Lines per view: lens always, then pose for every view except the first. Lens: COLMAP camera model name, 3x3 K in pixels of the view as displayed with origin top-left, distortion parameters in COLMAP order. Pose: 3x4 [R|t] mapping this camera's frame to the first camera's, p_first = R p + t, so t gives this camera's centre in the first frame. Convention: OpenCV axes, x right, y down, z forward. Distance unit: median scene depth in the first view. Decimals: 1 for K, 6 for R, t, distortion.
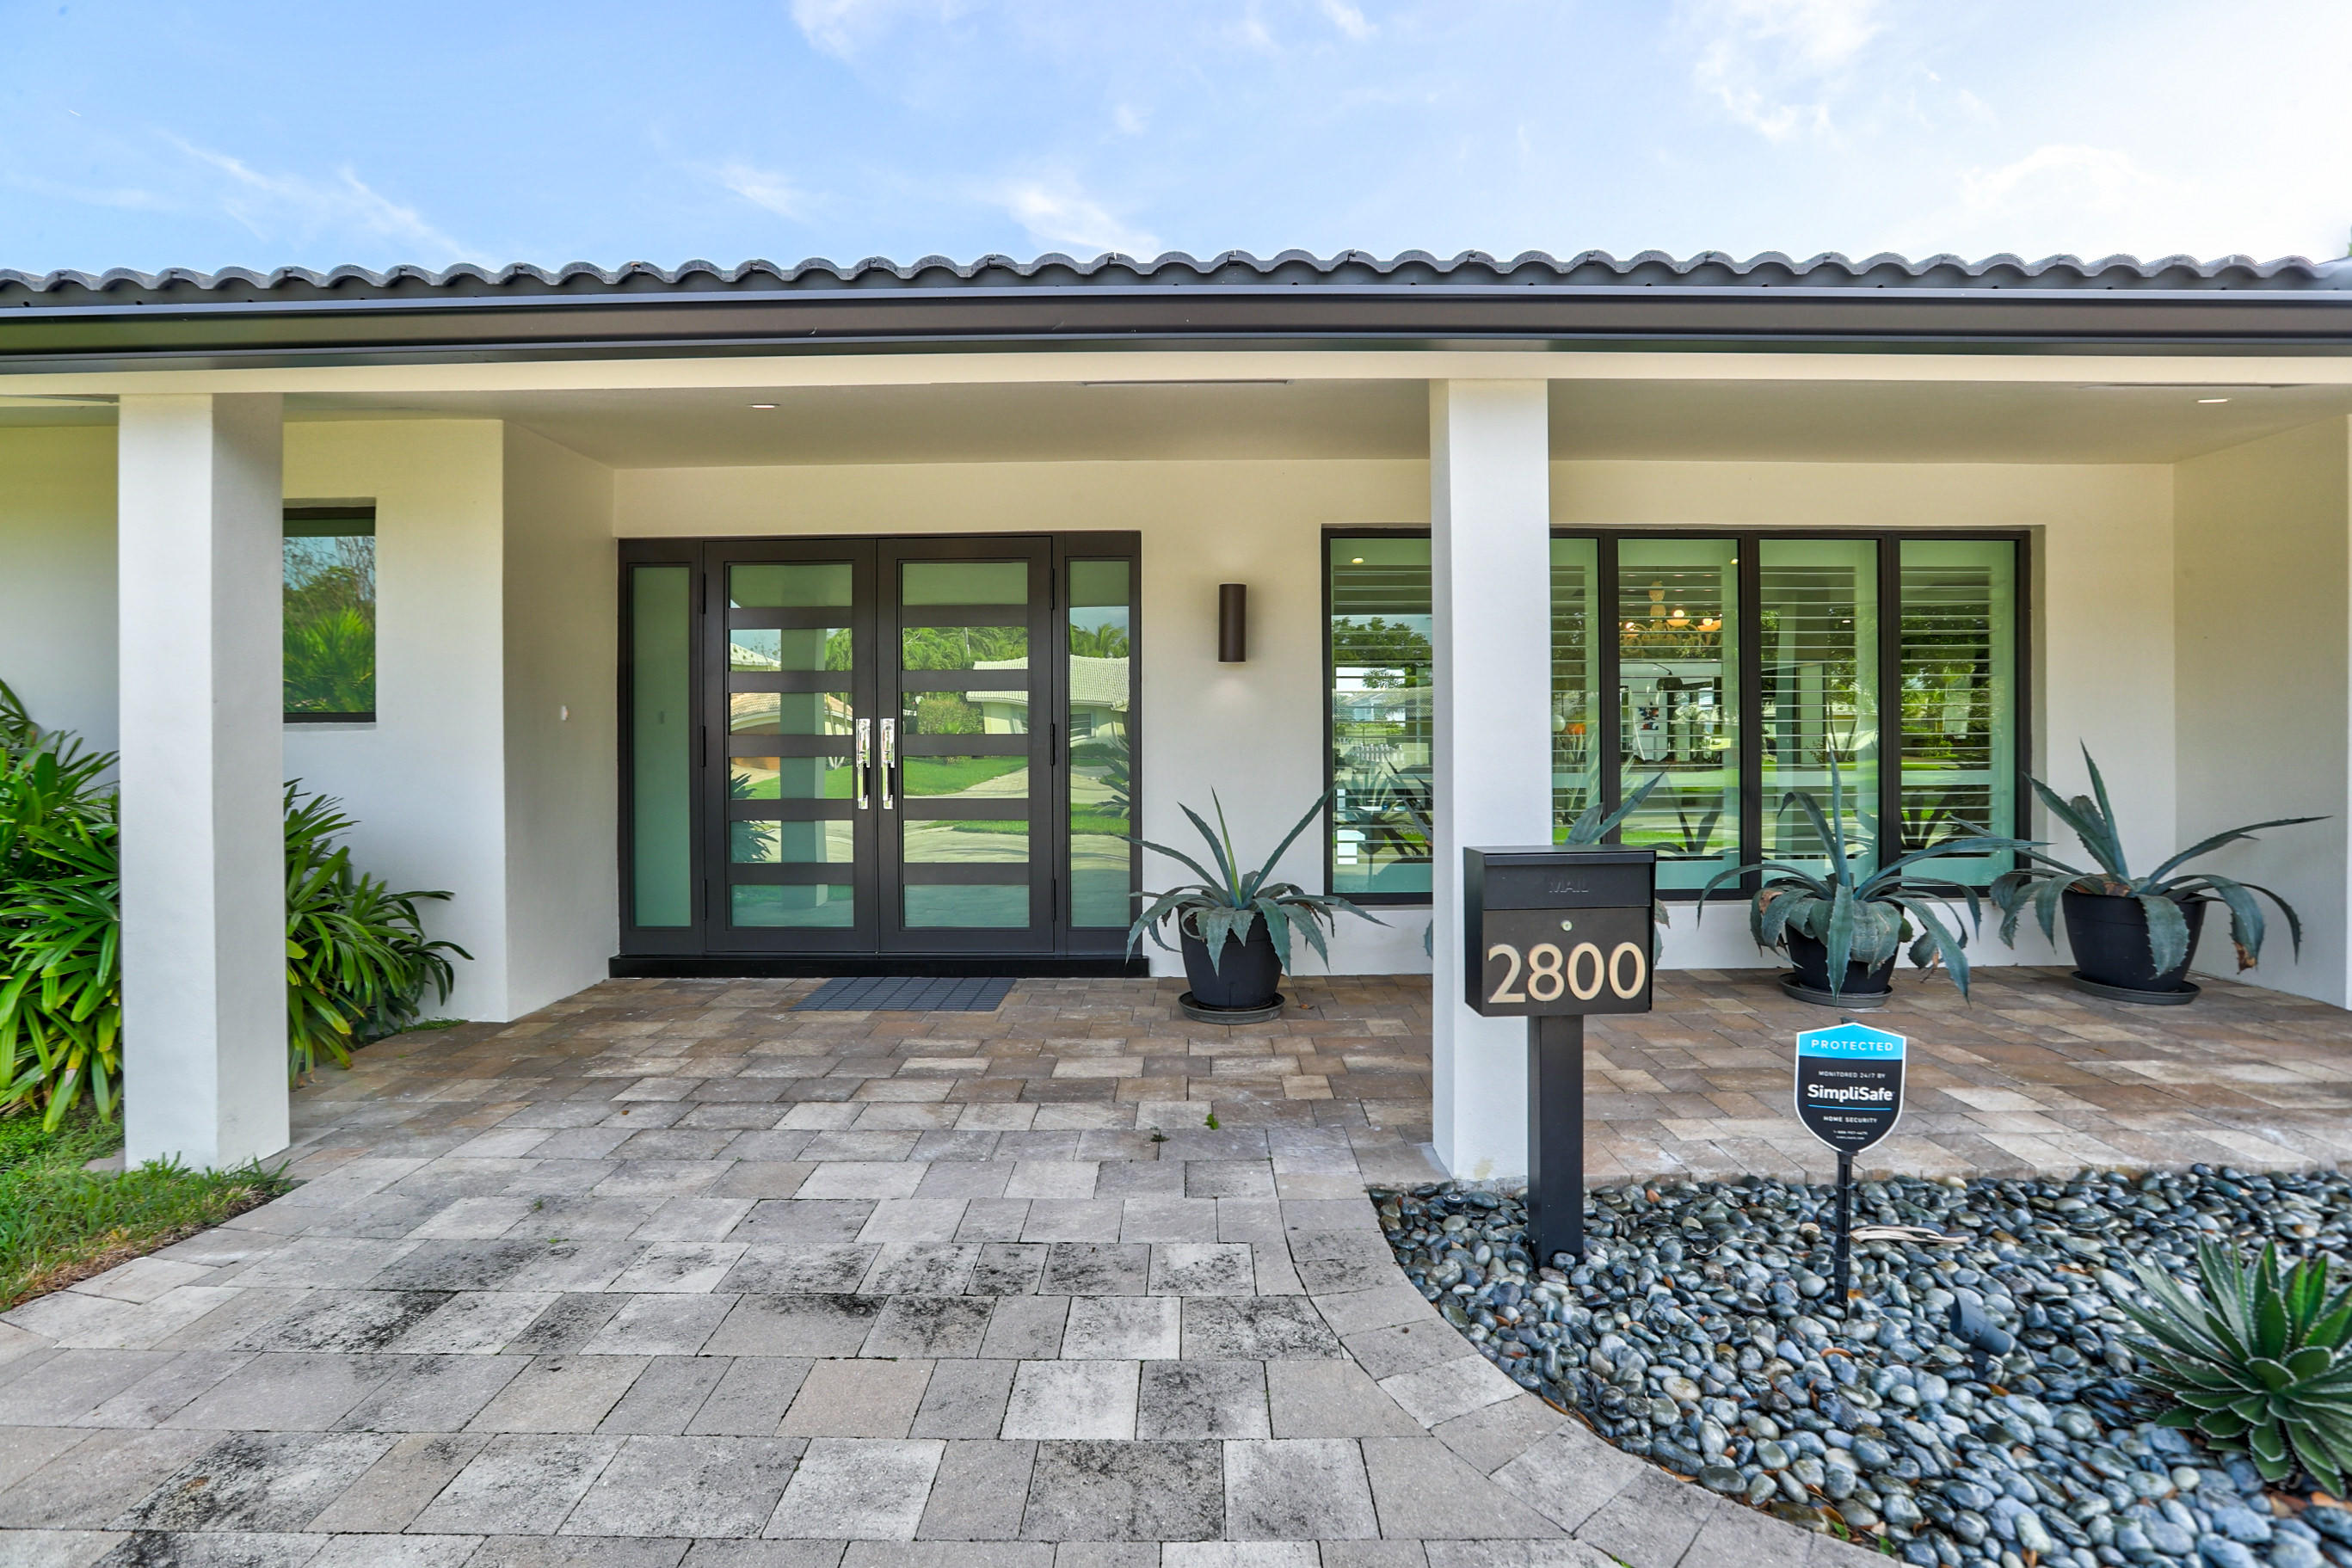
lens RADIAL K [[1108.4, 0, 1176.0], [0, 1108.4, 784.0], [0, 0, 1]] dist [-0.029364, 0.010315]
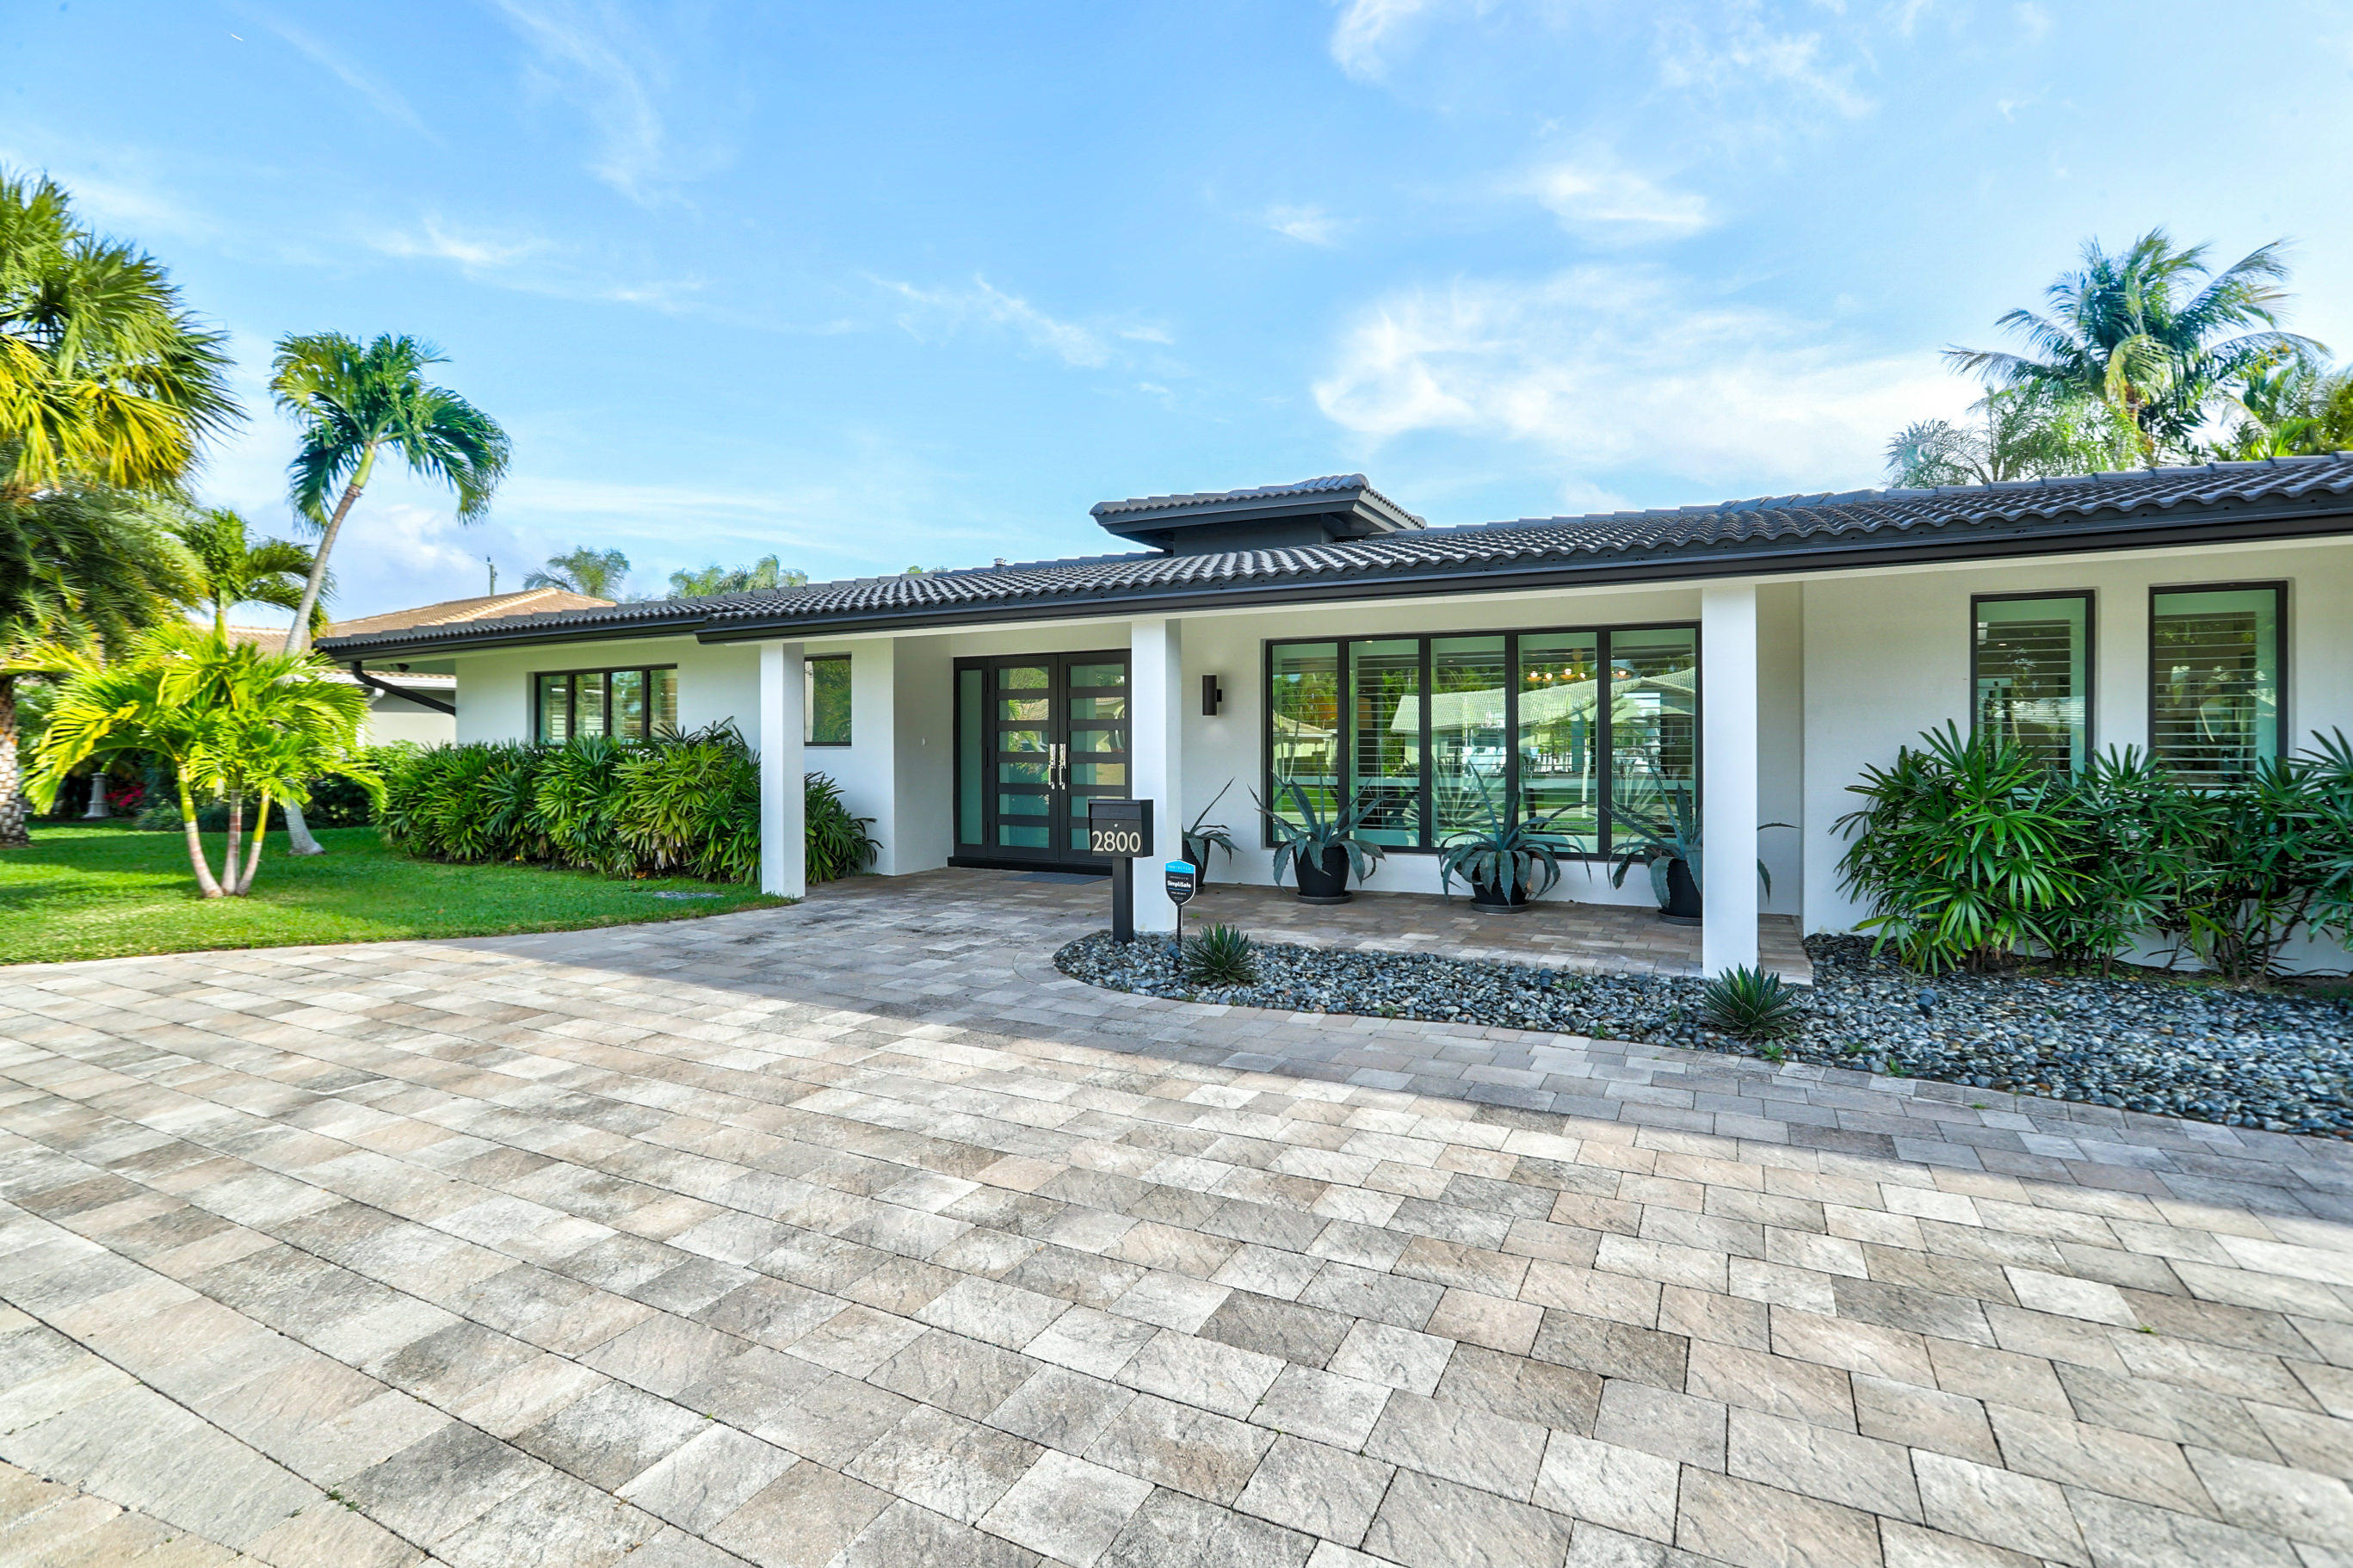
lens RADIAL K [[1109.0, 0, 1176.5], [0, 1109.0, 784.0], [0, 0, 1]] dist [-0.029364, 0.010315]
pose [[0.894127, 0.021488, -0.447299, 0.825068], [-0.022639, 0.999740, 0.002771, 0.003967], [0.447242, 0.007649, 0.894380, -0.701133]]
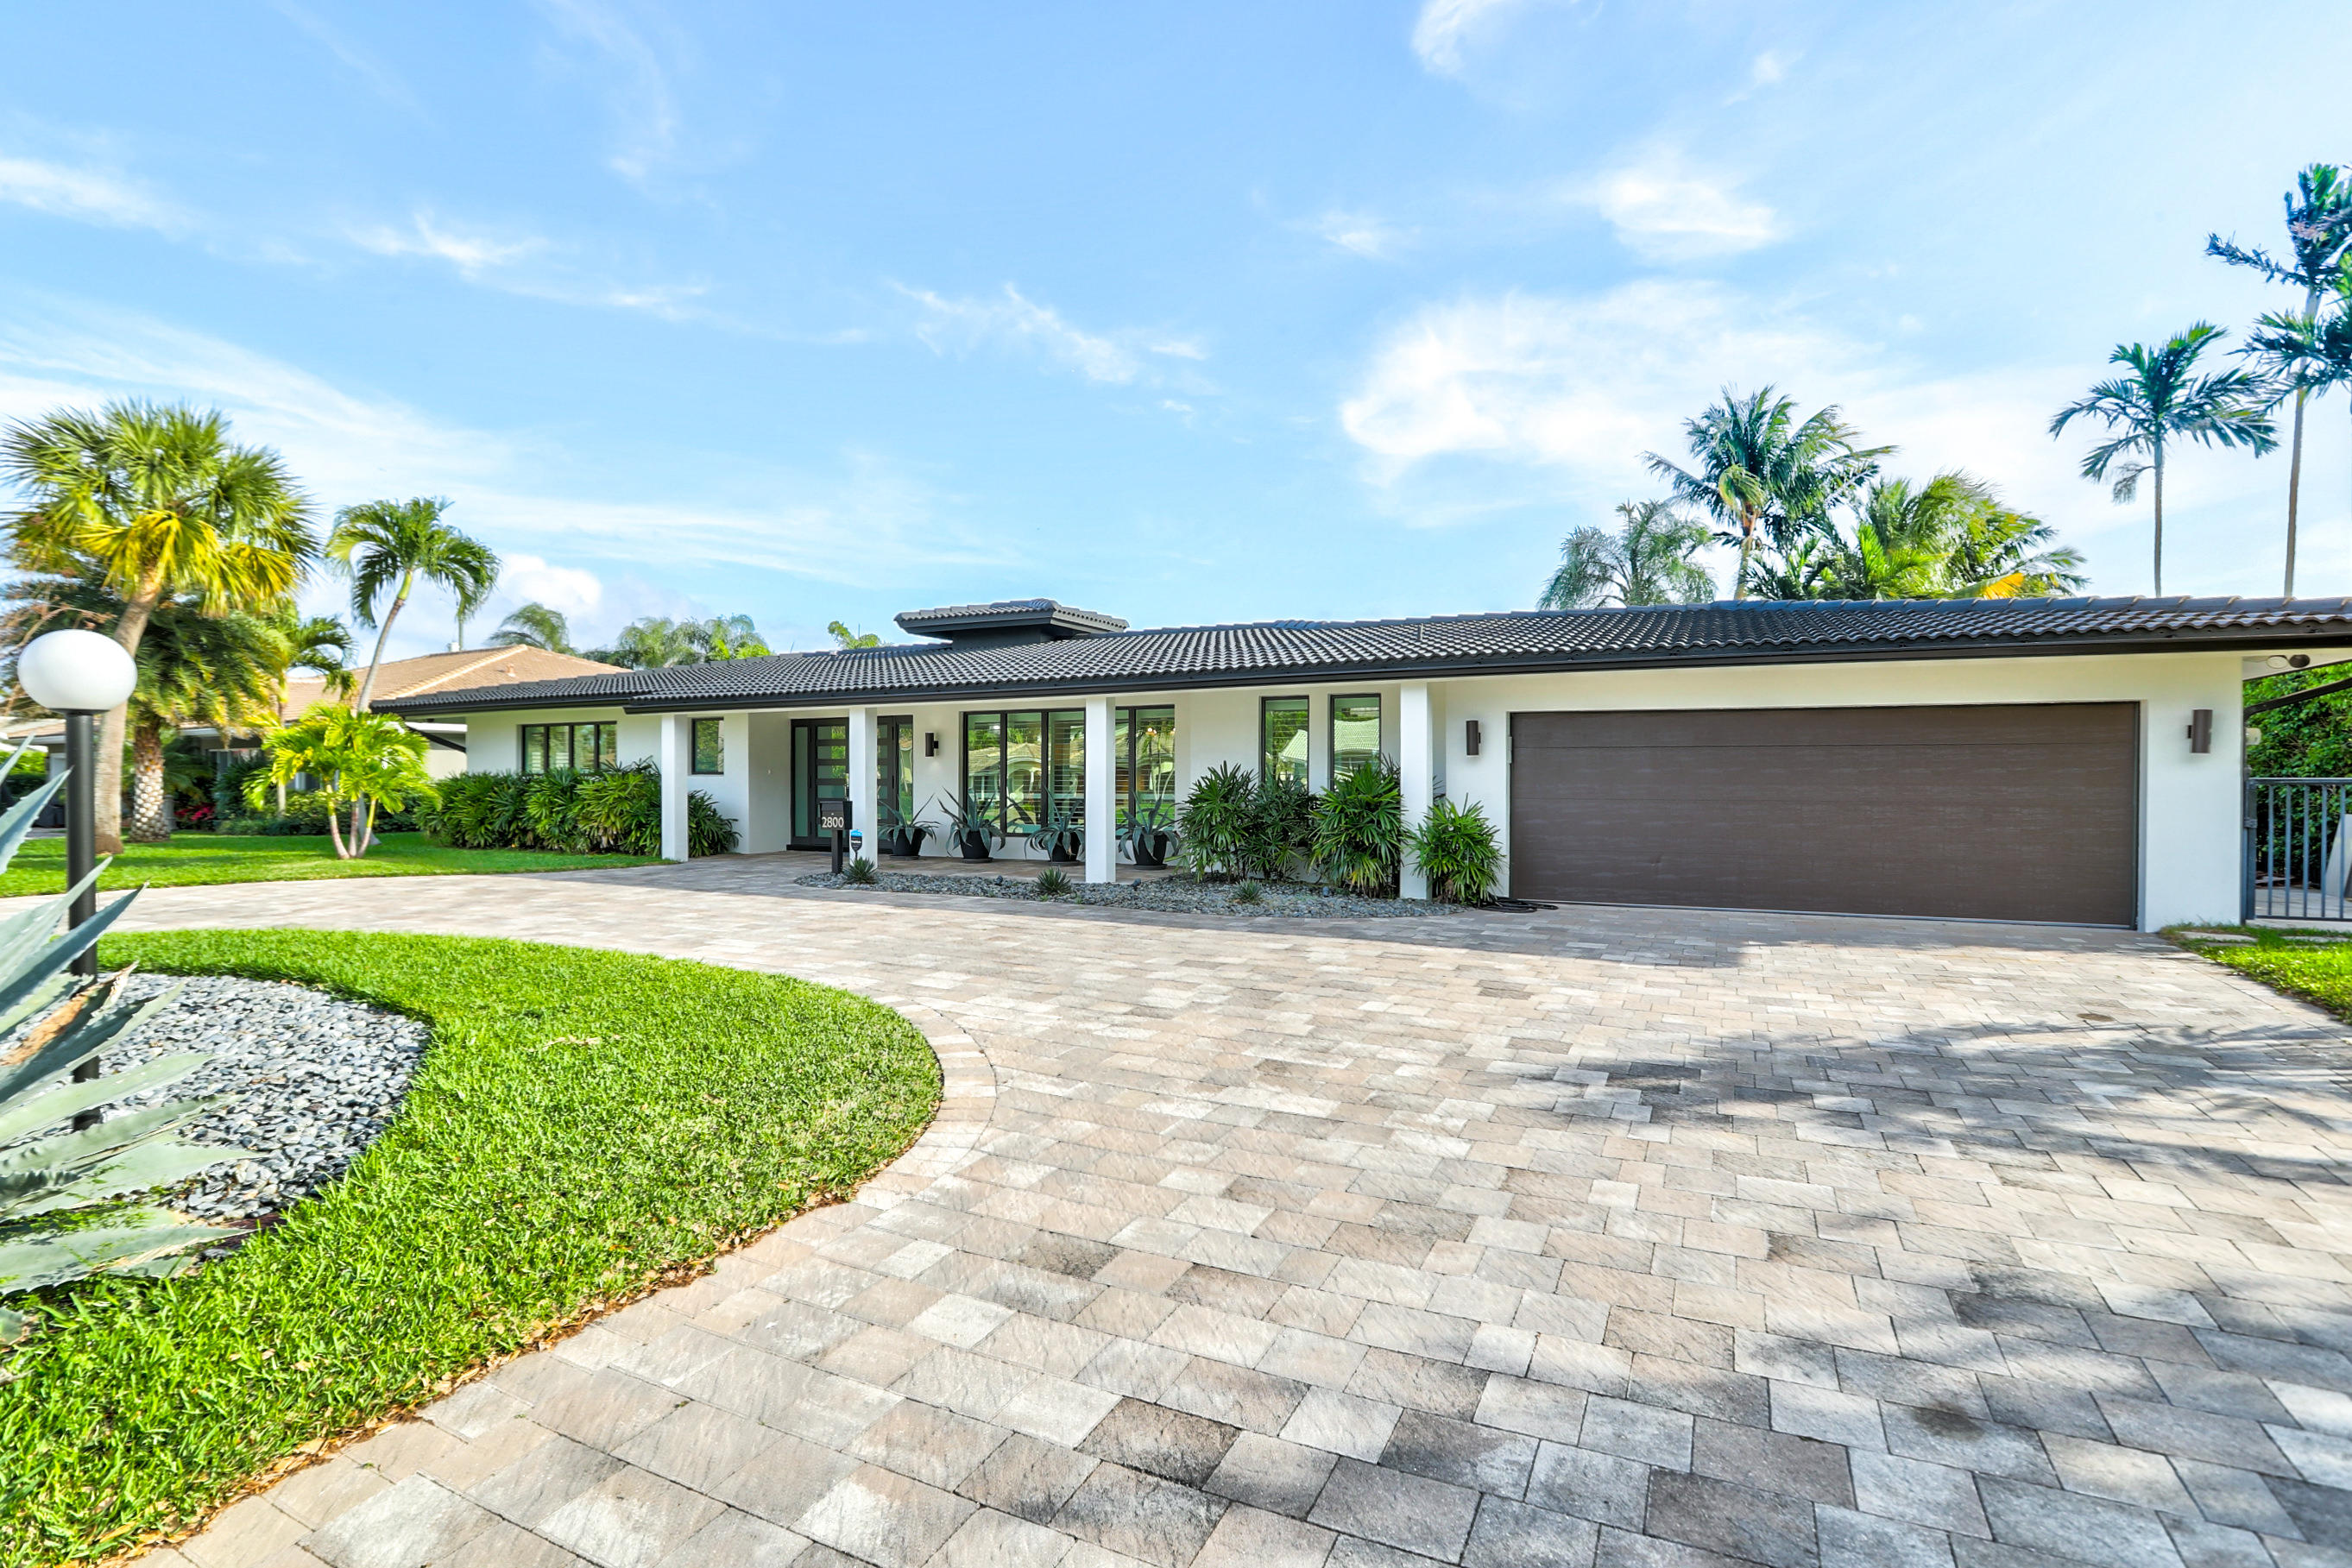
lens RADIAL K [[1148.0, 0, 1166.3], [0, 1148.0, 855.6], [0, 0, 1]] dist [-0.000448, 0.000345]
pose [[0.892823, 0.038573, -0.448754, 2.121096], [-0.025906, 0.999075, 0.034333, 0.043776], [0.449663, -0.019028, 0.892996, -1.628674]]
